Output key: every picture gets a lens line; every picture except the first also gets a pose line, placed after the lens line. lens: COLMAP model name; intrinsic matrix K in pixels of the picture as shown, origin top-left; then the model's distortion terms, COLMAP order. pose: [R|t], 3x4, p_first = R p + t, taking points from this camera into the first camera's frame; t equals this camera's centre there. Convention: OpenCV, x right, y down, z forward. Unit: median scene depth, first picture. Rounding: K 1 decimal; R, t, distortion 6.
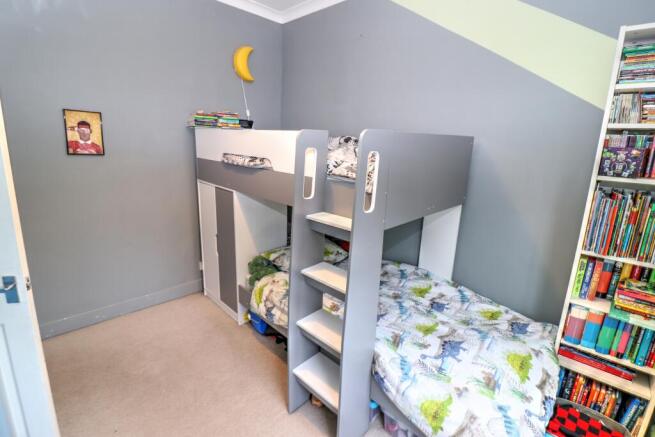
lens RADIAL K [[305.8, 0, 329.3], [0, 305.8, 215.1], [0, 0, 1]] dist [-0.004136, -0.000619]
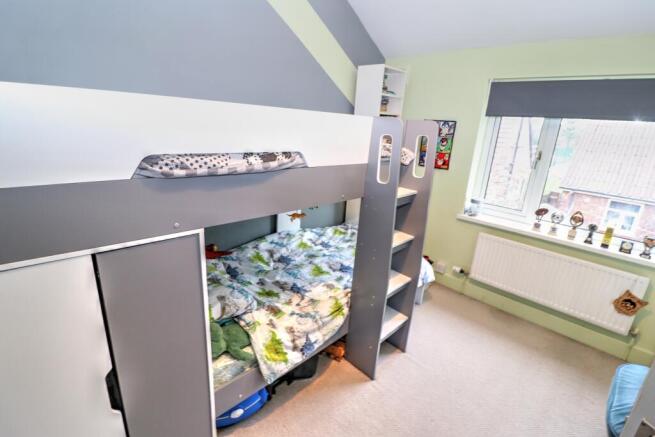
lens RADIAL K [[305.8, 0, 328.8], [0, 305.8, 217.1], [0, 0, 1]] dist [-0.004136, -0.000619]
pose [[0.043416, -0.336405, 0.940716, -0.874541], [0.180627, 0.928730, 0.323782, -0.249589], [-0.982593, 0.155861, 0.101086, 0.842133]]
